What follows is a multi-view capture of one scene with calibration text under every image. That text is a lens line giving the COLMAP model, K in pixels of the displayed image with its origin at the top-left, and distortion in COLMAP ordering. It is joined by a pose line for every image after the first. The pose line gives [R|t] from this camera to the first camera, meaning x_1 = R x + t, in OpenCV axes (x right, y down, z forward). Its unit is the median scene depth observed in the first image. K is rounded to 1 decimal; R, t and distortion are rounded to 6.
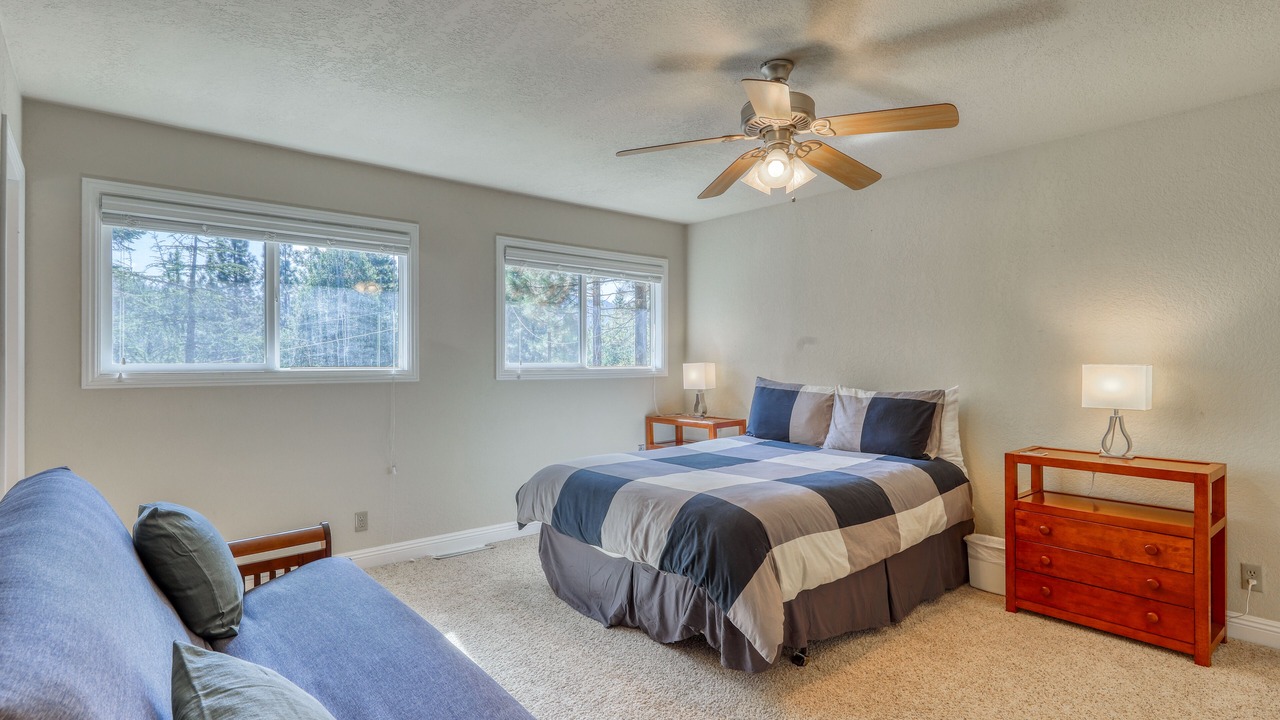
lens RADIAL K [[634.5, 0, 648.6], [0, 634.5, 359.6], [0, 0, 1]] dist [0.001676, -0.000131]
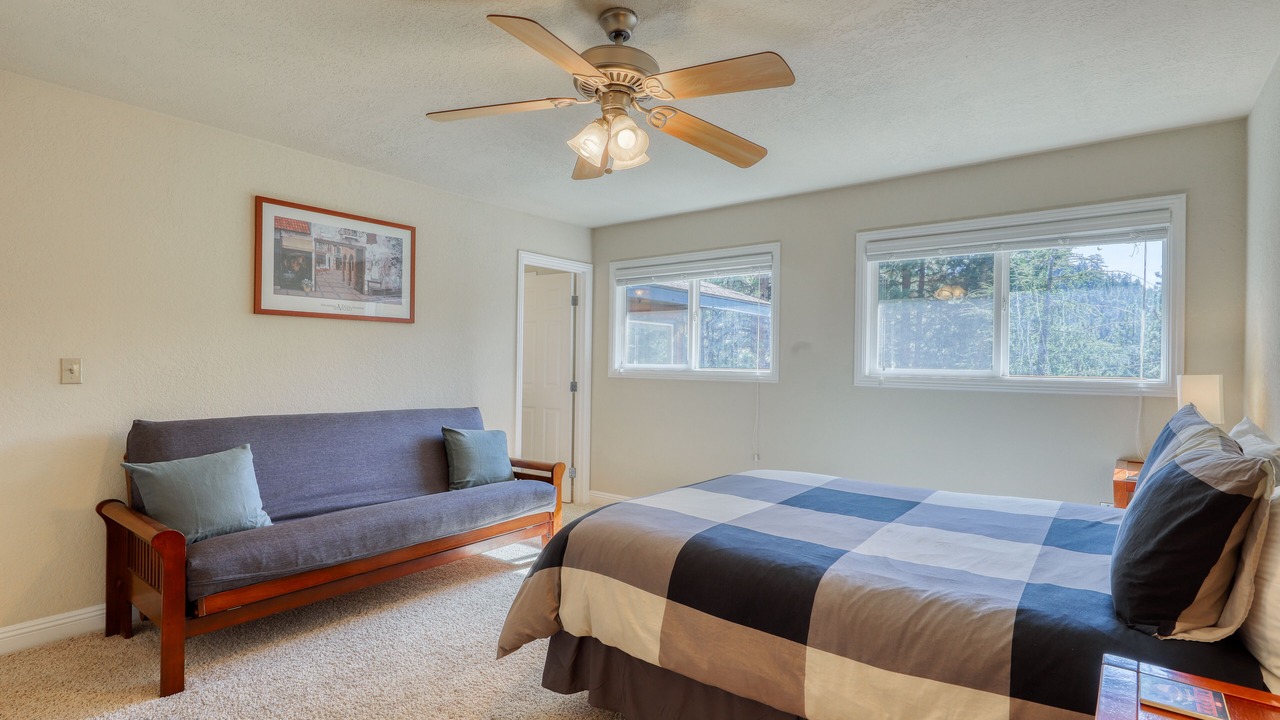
lens RADIAL K [[634.5, 0, 650.6], [0, 634.5, 356.9], [0, 0, 1]] dist [0.001676, -0.000131]
pose [[0.174437, -0.004862, -0.984656, 0.509912], [-0.014837, 0.999861, -0.007566, -0.000433], [0.984557, 0.015929, 0.174341, 0.435163]]
